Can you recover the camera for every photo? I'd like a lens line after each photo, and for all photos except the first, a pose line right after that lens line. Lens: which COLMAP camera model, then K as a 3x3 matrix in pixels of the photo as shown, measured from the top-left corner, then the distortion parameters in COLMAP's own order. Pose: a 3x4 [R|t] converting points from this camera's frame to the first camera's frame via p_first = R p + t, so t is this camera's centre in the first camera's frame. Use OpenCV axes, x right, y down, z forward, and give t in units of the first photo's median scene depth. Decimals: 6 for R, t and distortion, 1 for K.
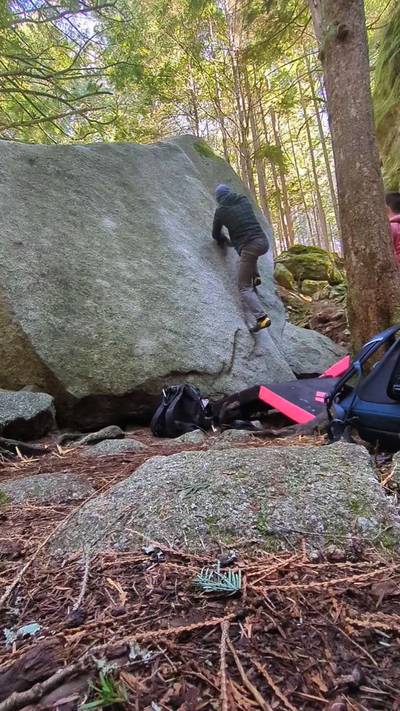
lens RADIAL K [[345.4, 0, 199.9], [0, 345.4, 352.1], [0, 0, 1]] dist [-0.019045, -0.000987]
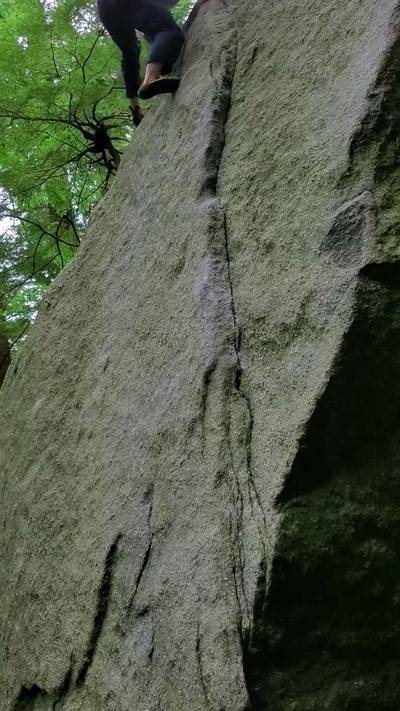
lens RADIAL K [[687.7, 0, 198.9], [0, 687.7, 354.5], [0, 0, 1]] dist [0.018716, 0.000000]
pose [[-0.073049, -0.258636, -0.963209, 0.922729], [0.363373, 0.892502, -0.267208, -0.015359], [0.928776, -0.369523, 0.028785, 1.243789]]
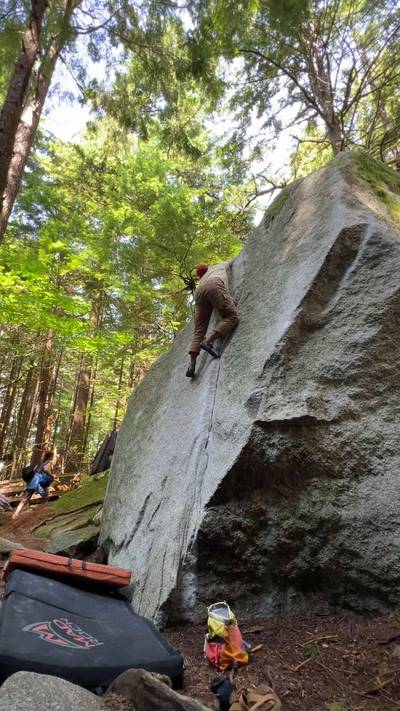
lens RADIAL K [[325.8, 0, 196.7], [0, 325.8, 354.5], [0, 0, 1]] dist [-0.001344, -0.002149]
pose [[-0.146742, -0.293626, -0.944590, 1.086155], [0.165849, 0.934106, -0.316132, -0.126049], [0.975172, -0.203049, -0.088375, 1.390663]]
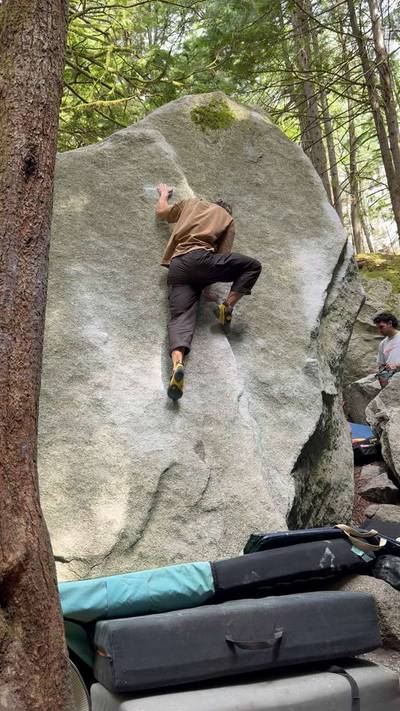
lens RADIAL K [[608.4, 0, 199.4], [0, 608.4, 353.3], [0, 0, 1]] dist [0.115580, -0.192917]
pose [[0.921146, -0.068031, -0.383226, 0.617112], [0.046504, 0.996790, -0.065173, -0.202235], [0.386429, 0.042213, 0.921352, 0.070688]]
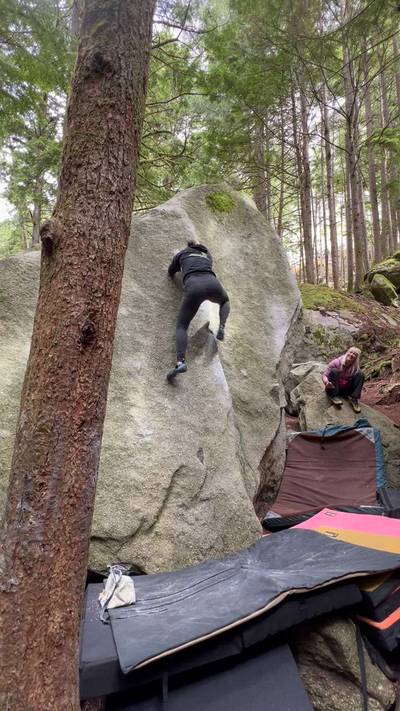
lens RADIAL K [[325.8, 0, 197.4], [0, 325.8, 356.4], [0, 0, 1]] dist [-0.001344, -0.002149]
pose [[0.940583, 0.064339, -0.333413, 0.434078], [-0.043567, 0.996636, 0.069414, -0.428022], [0.336758, -0.050764, 0.940222, 0.315194]]
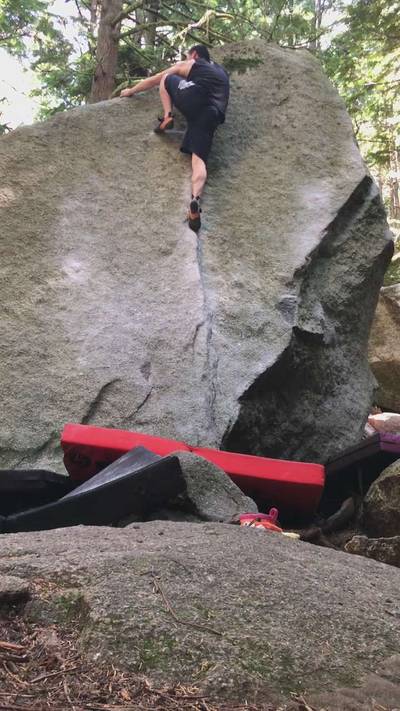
lens RADIAL K [[659.3, 0, 206.8], [0, 659.3, 357.5], [0, 0, 1]] dist [0.026488, 0.000000]
pose [[0.787599, -0.035005, -0.615192, 1.071369], [-0.005197, 0.997972, -0.063439, -0.035779], [0.616166, 0.053162, 0.785820, 0.187523]]
